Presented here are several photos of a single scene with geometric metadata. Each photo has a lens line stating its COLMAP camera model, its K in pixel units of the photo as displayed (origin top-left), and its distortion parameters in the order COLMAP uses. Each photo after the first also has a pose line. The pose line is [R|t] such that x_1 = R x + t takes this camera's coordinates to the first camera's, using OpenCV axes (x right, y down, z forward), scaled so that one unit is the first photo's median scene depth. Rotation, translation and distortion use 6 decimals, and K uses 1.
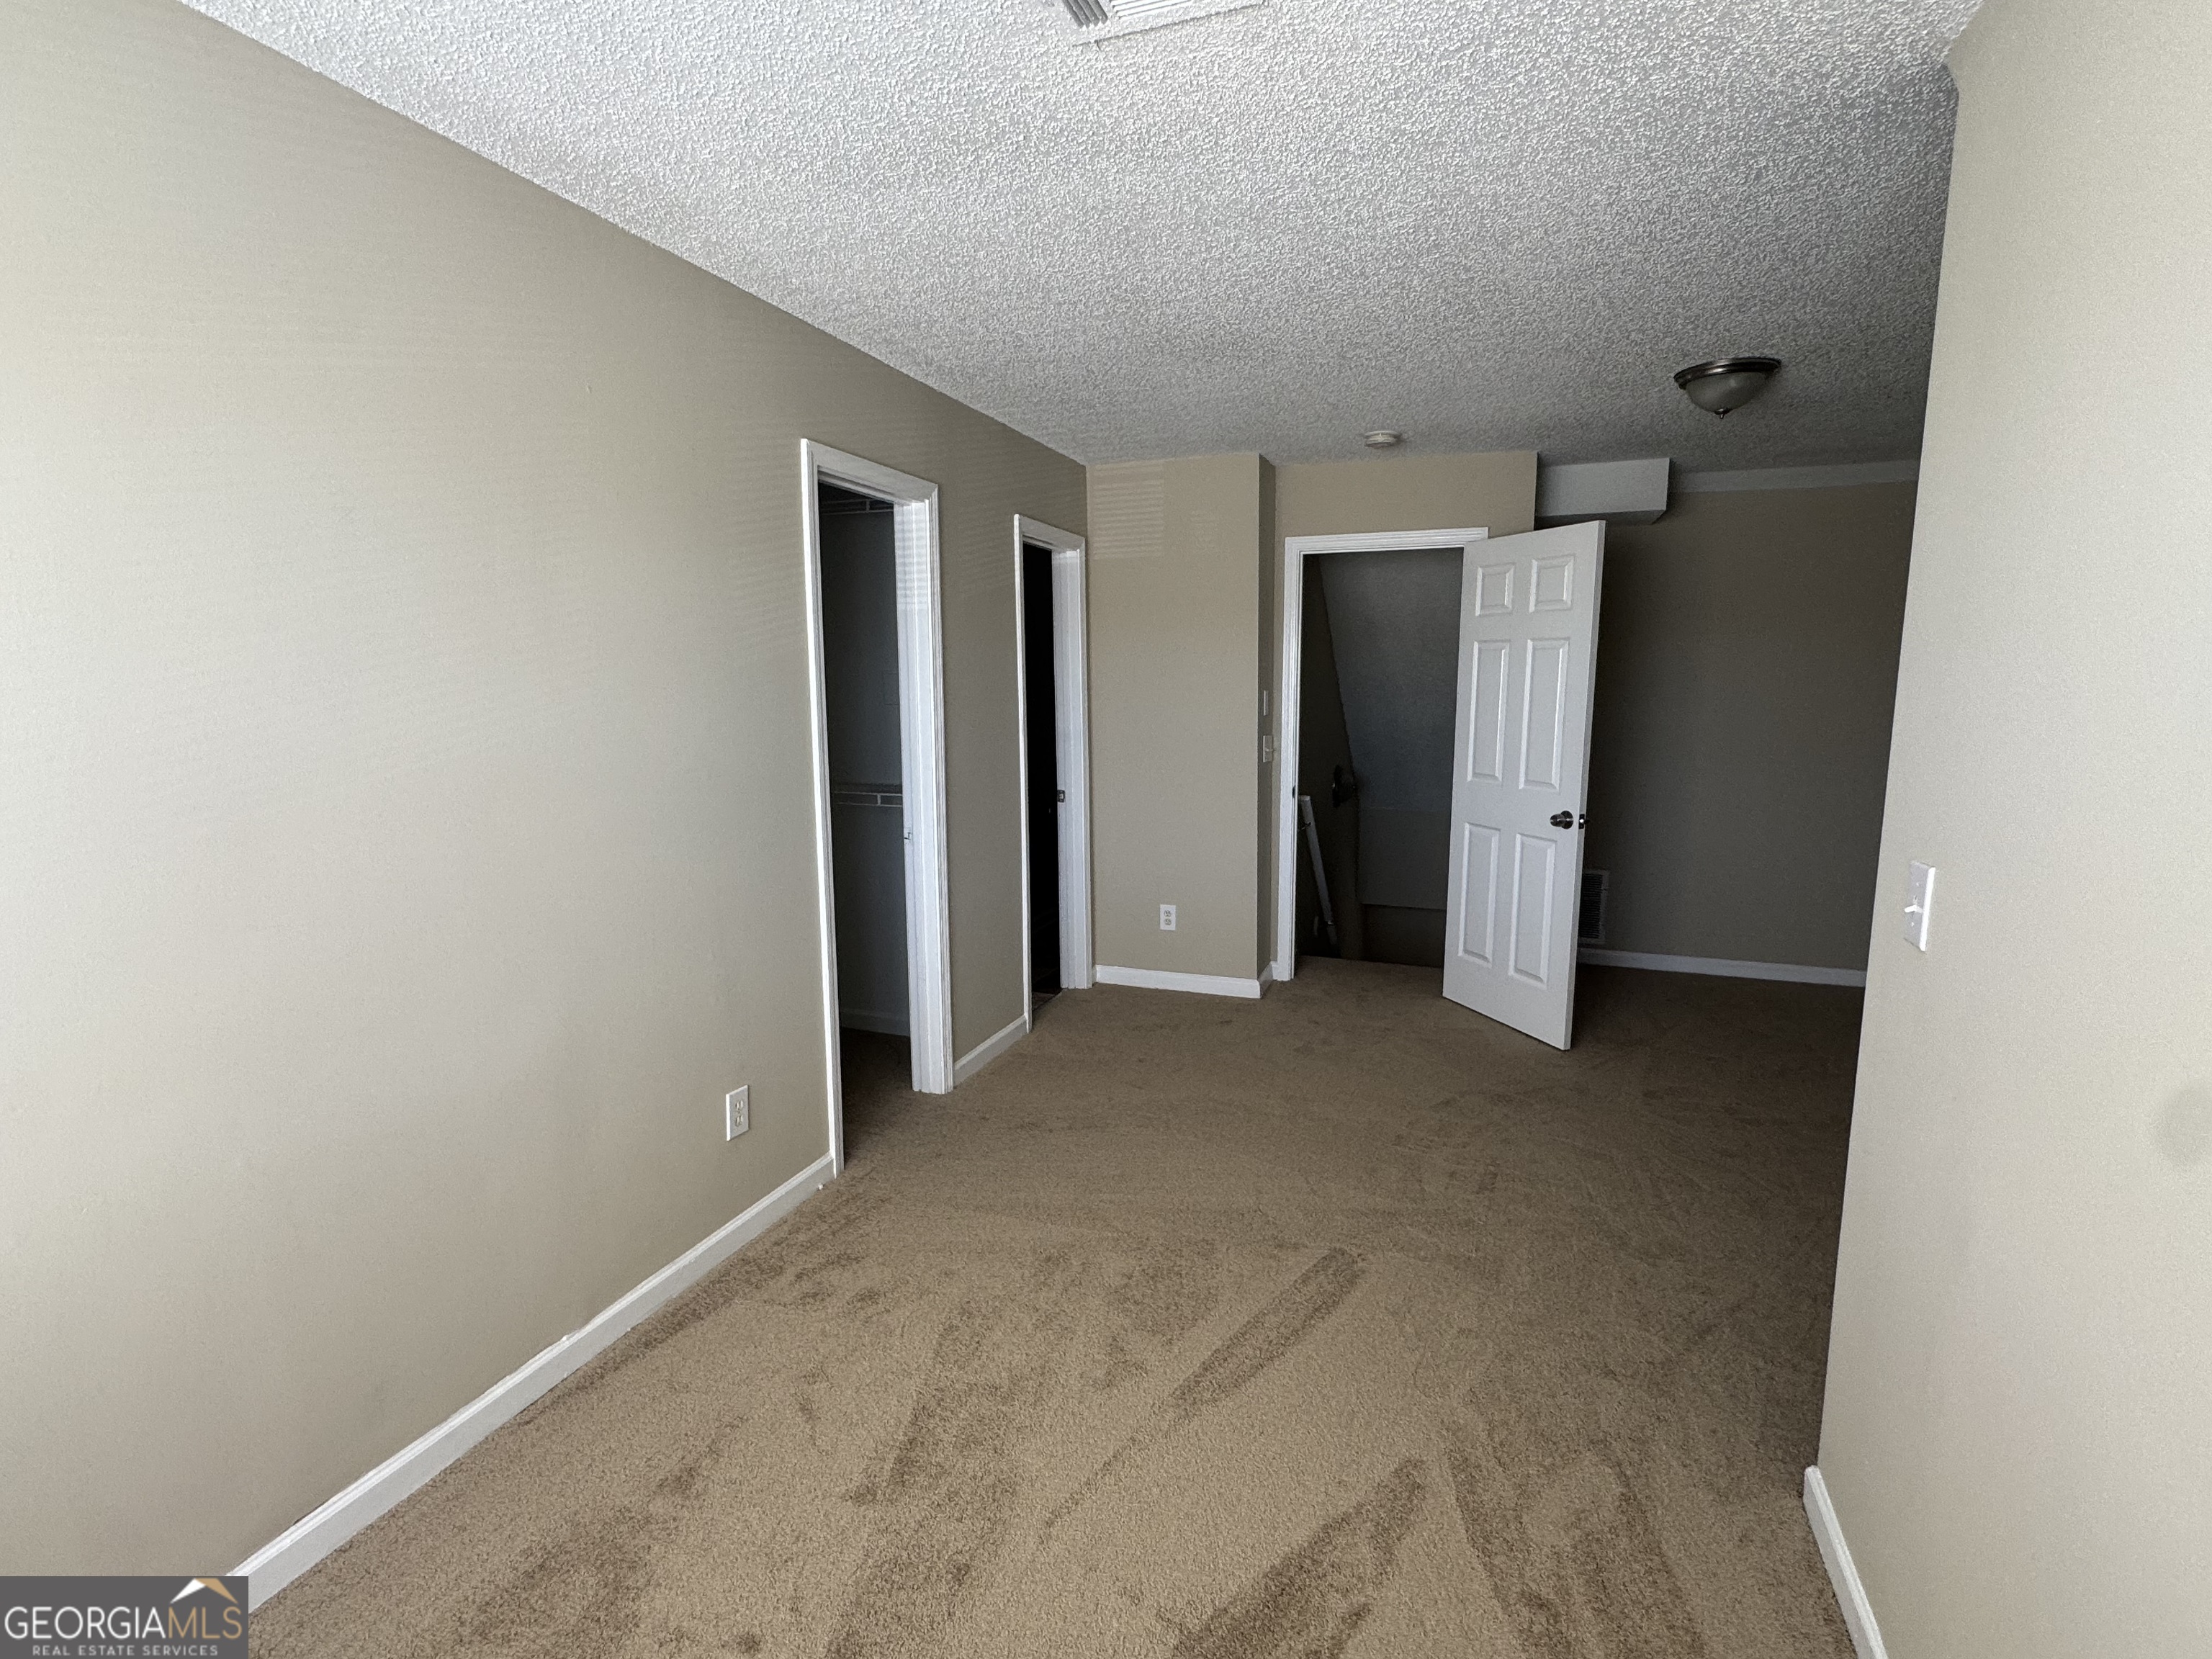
lens RADIAL K [[1052.4, 0, 1106.0], [0, 1052.4, 829.5], [0, 0, 1]] dist [-0.005813, 0.006182]
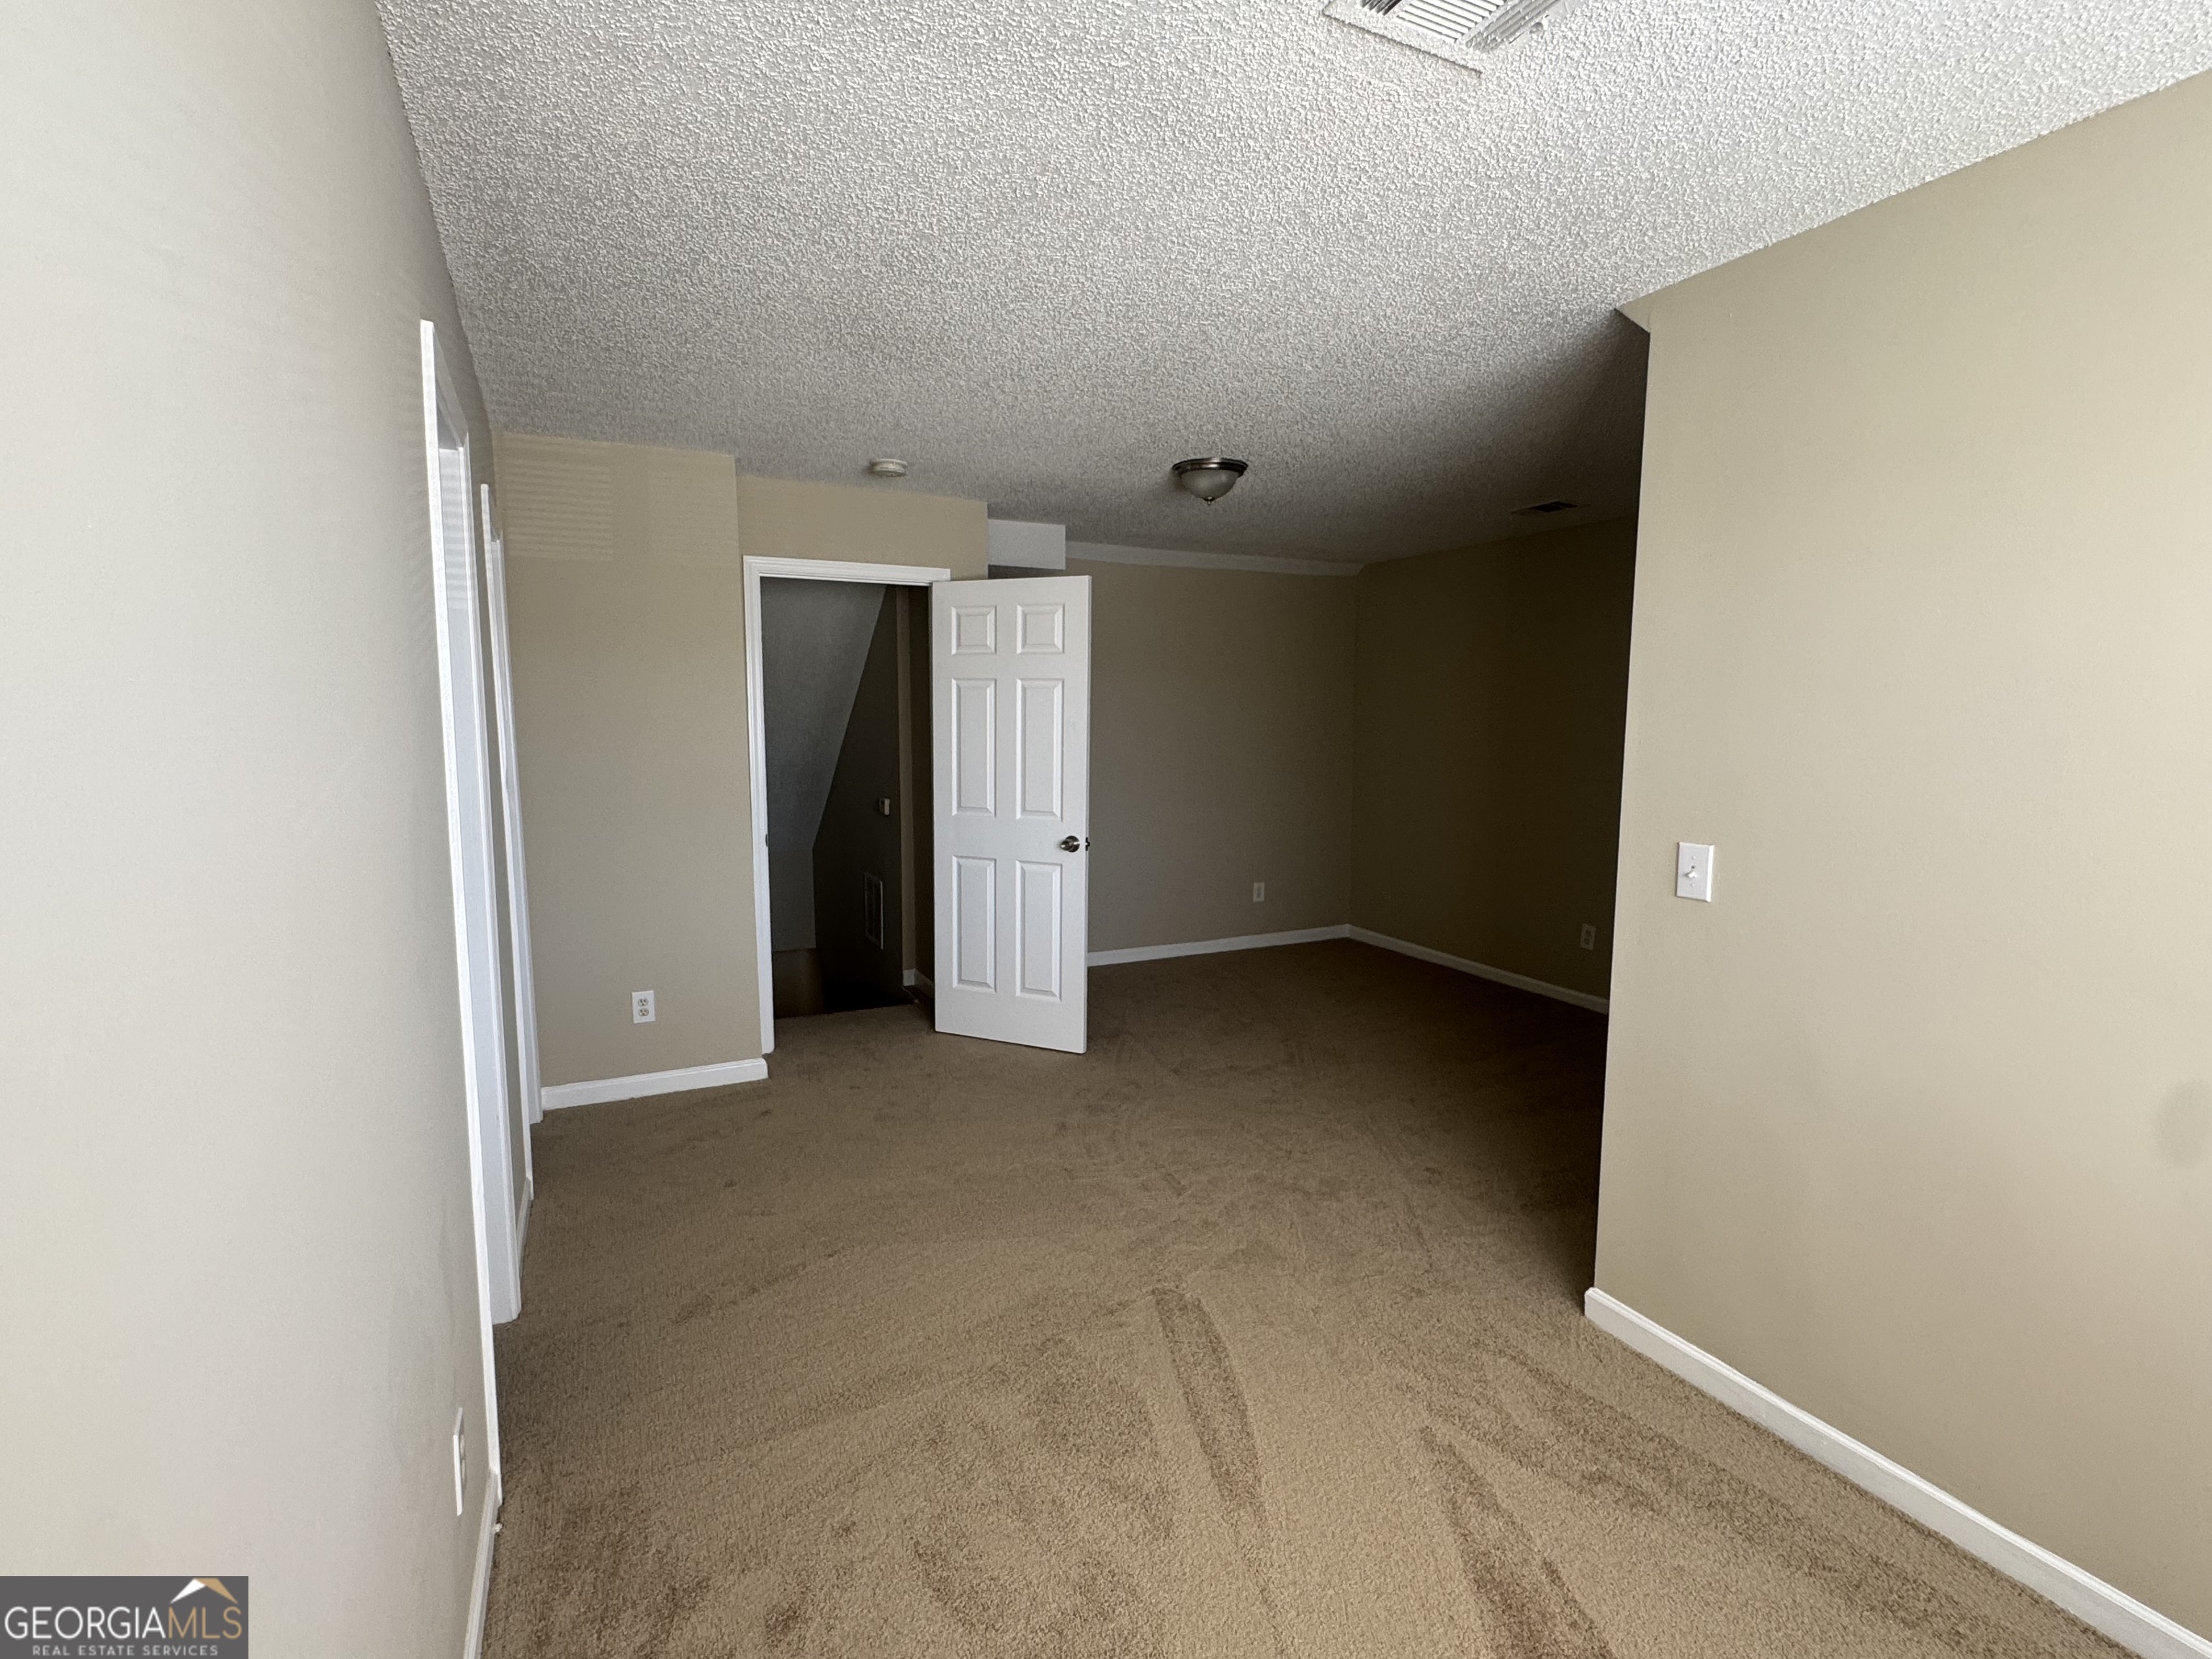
lens RADIAL K [[1052.4, 0, 1106.0], [0, 1052.4, 829.5], [0, 0, 1]] dist [-0.005813, 0.006182]
pose [[0.687188, -0.073070, 0.722795, -0.331066], [0.096418, 0.995301, 0.008951, -0.030767], [-0.720053, 0.063539, 0.691004, 0.215656]]
